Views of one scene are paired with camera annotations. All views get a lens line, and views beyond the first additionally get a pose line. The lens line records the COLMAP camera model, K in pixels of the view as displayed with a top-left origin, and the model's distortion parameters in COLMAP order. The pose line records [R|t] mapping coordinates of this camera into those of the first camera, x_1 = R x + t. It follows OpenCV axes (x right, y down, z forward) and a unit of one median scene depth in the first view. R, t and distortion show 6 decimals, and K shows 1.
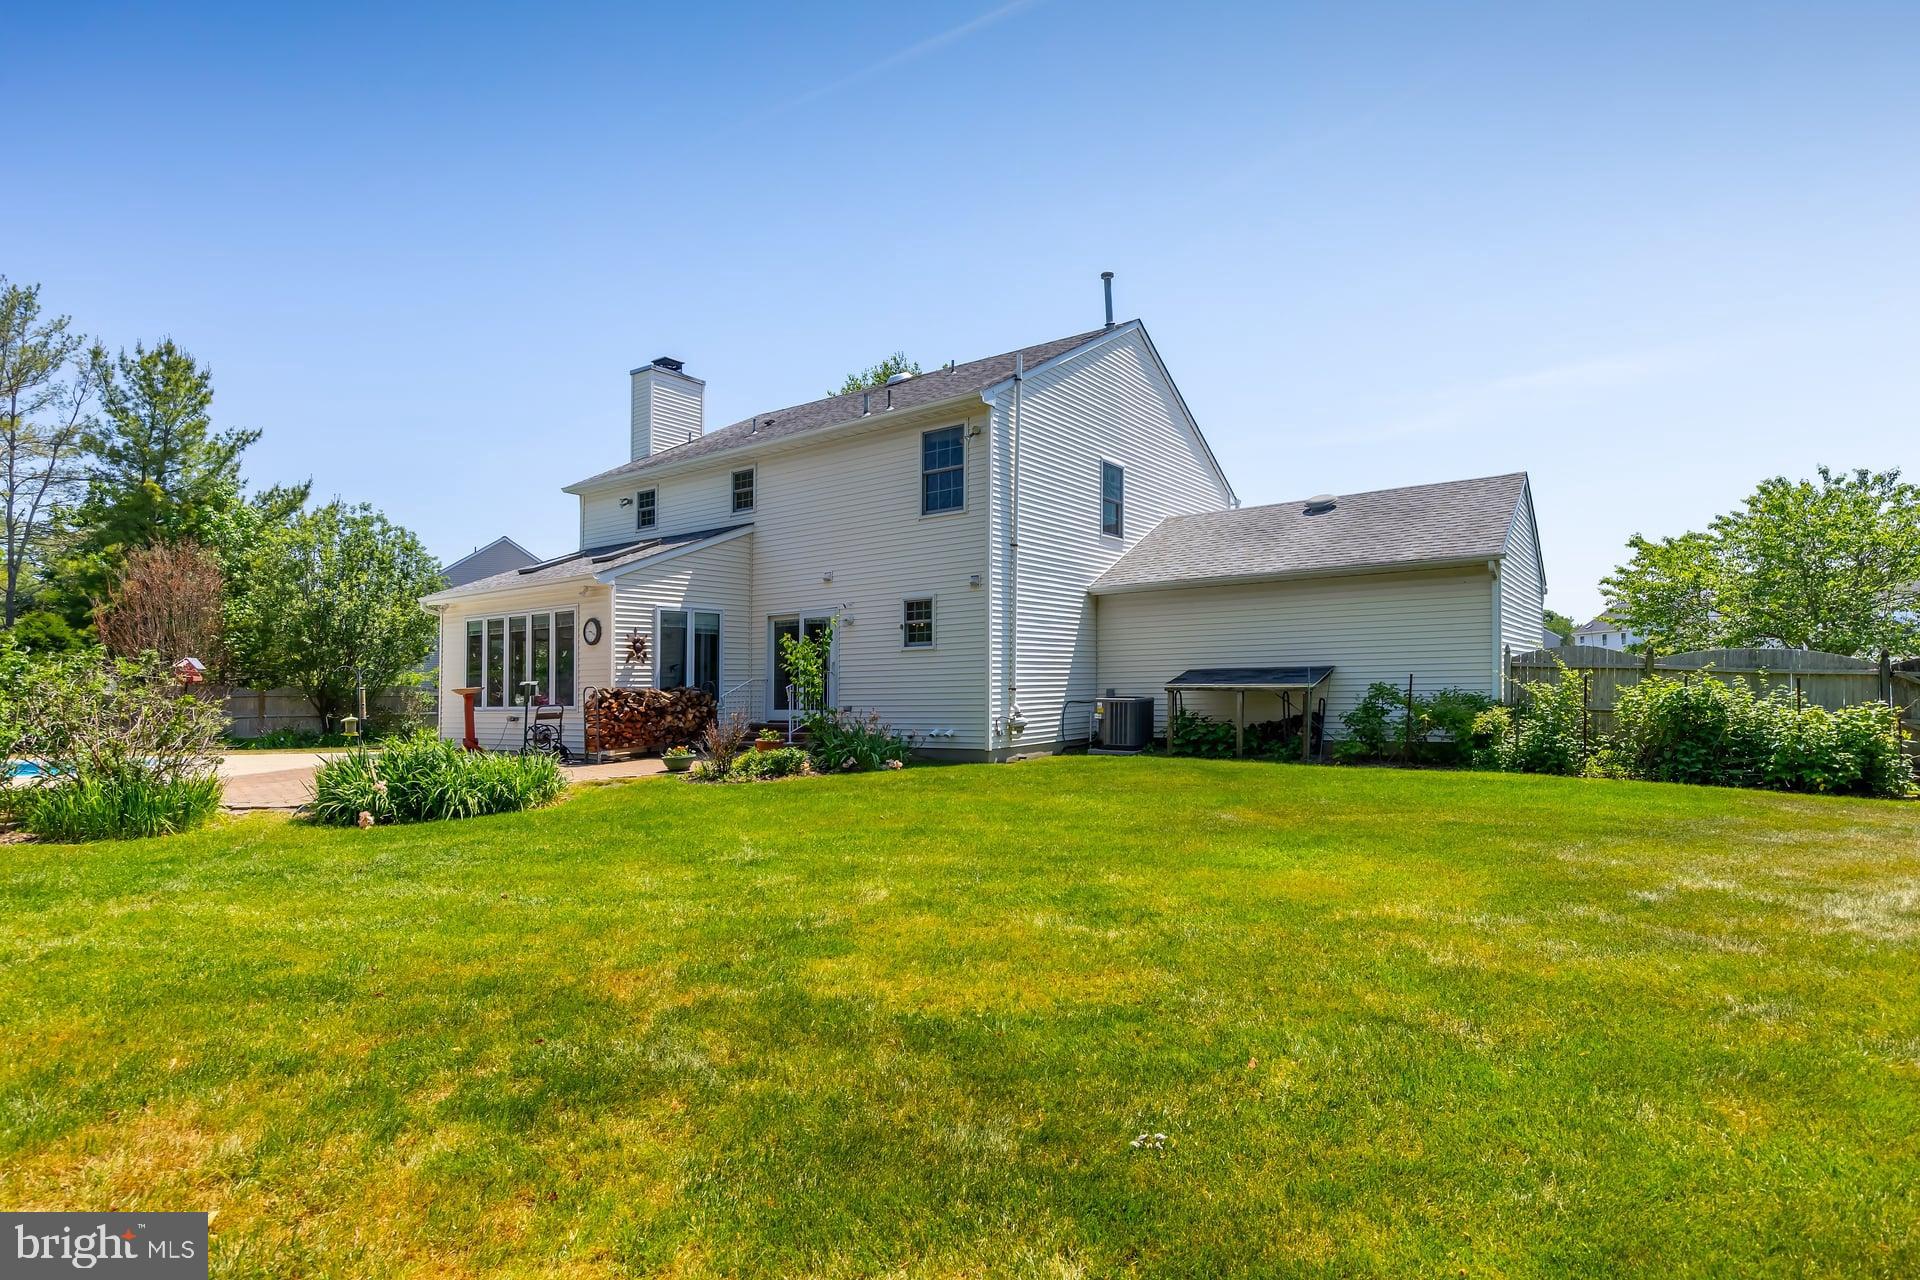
lens RADIAL K [[1048.7, 0, 952.0], [0, 1048.7, 650.6], [0, 0, 1]] dist [0.000925, 0.001841]
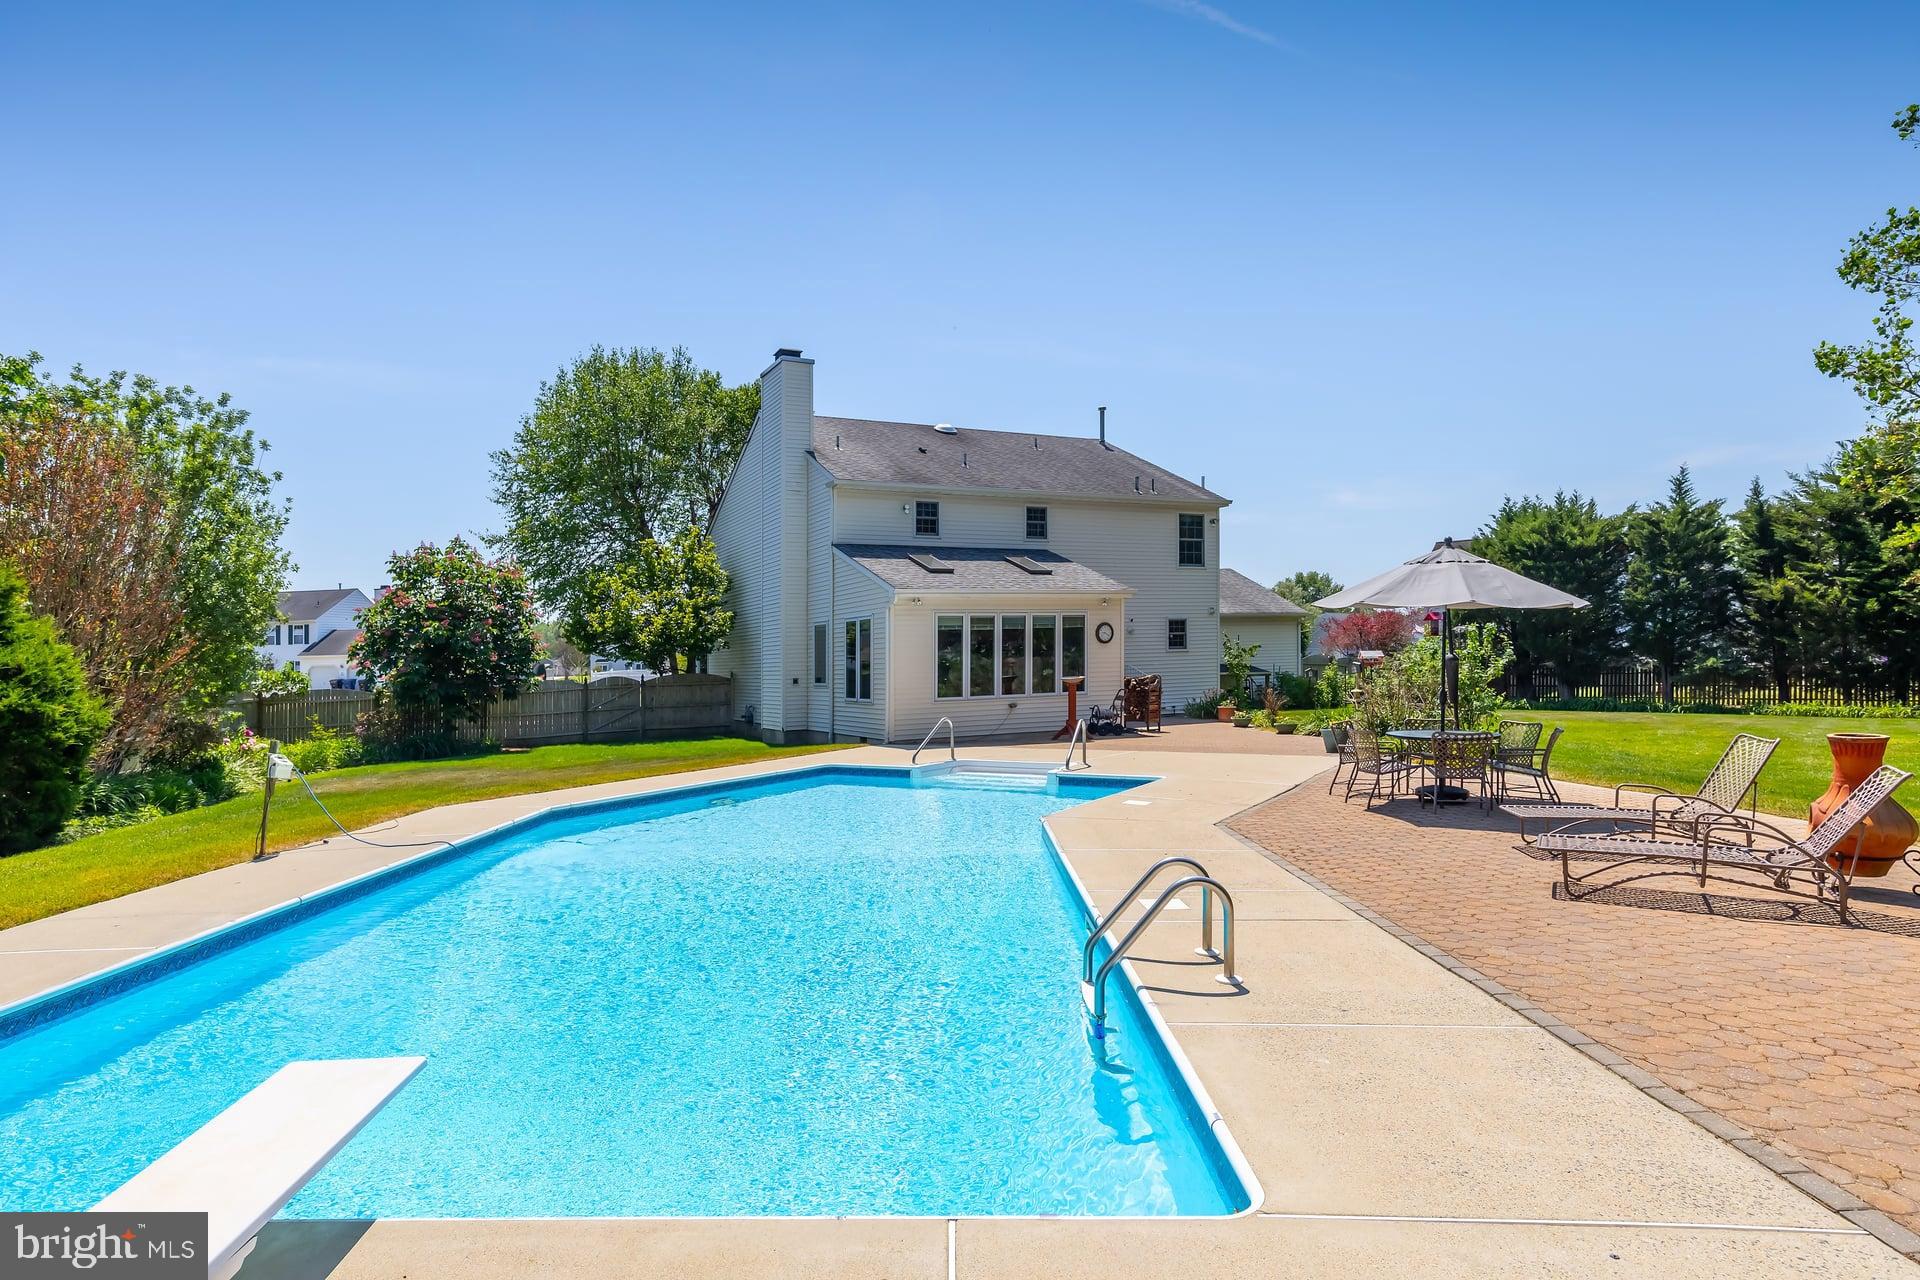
lens RADIAL K [[1048.7, 0, 946.2], [0, 1048.7, 644.3], [0, 0, 1]] dist [0.000925, 0.001841]
pose [[0.433292, 0.020424, 0.901022, -1.400901], [-0.012791, 0.999782, -0.016512, 0.016663], [-0.901163, -0.004370, 0.433459, 0.555917]]
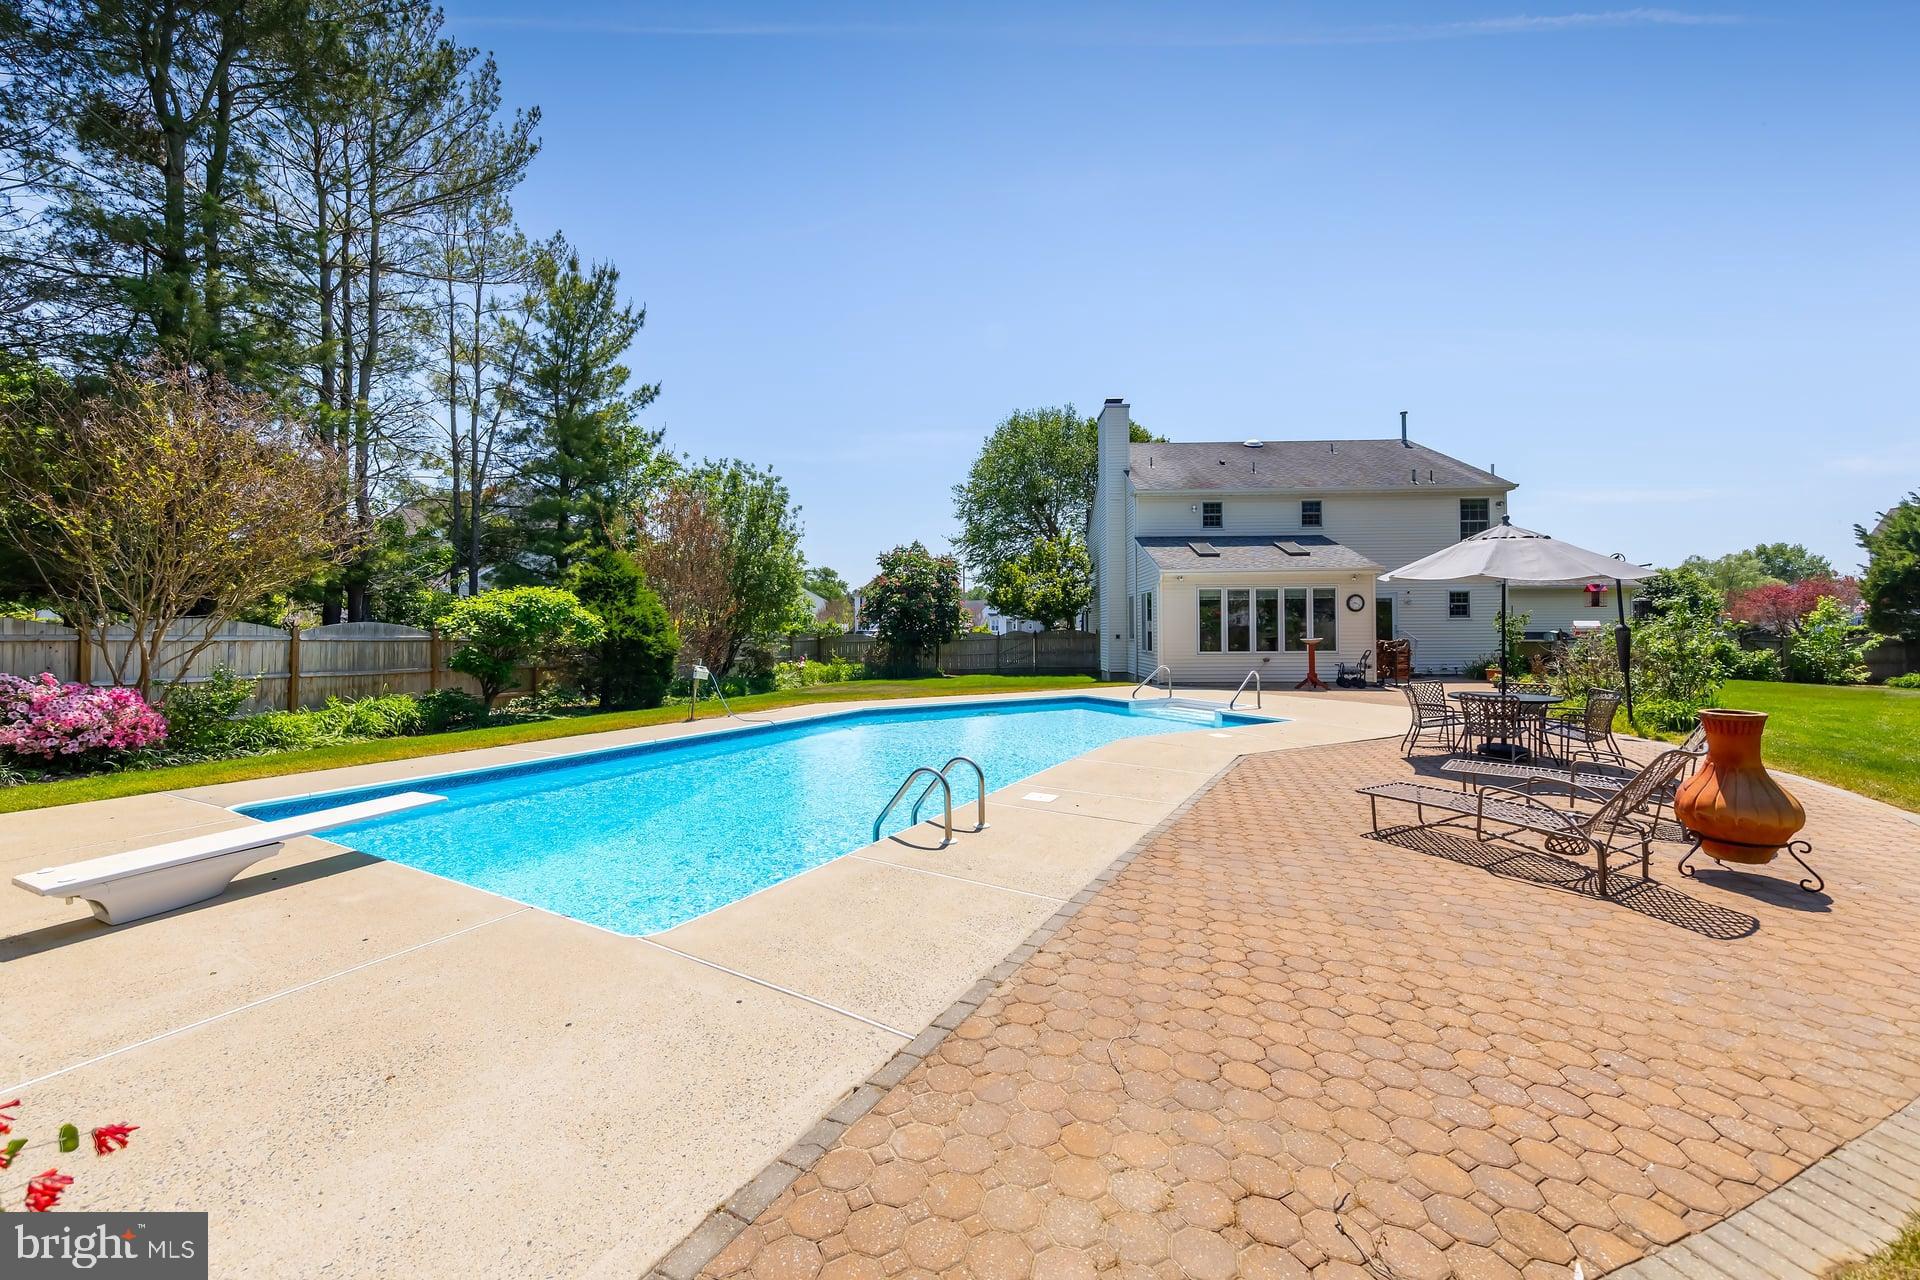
lens RADIAL K [[763.2, 0, 968.4], [0, 763.2, 605.2], [0, 0, 1]] dist [0.001726, -0.000100]
pose [[0.808831, 0.030788, 0.587235, -1.293128], [-0.028605, 0.999506, -0.013003, 0.013575], [-0.587345, -0.006281, 0.809312, 0.383013]]
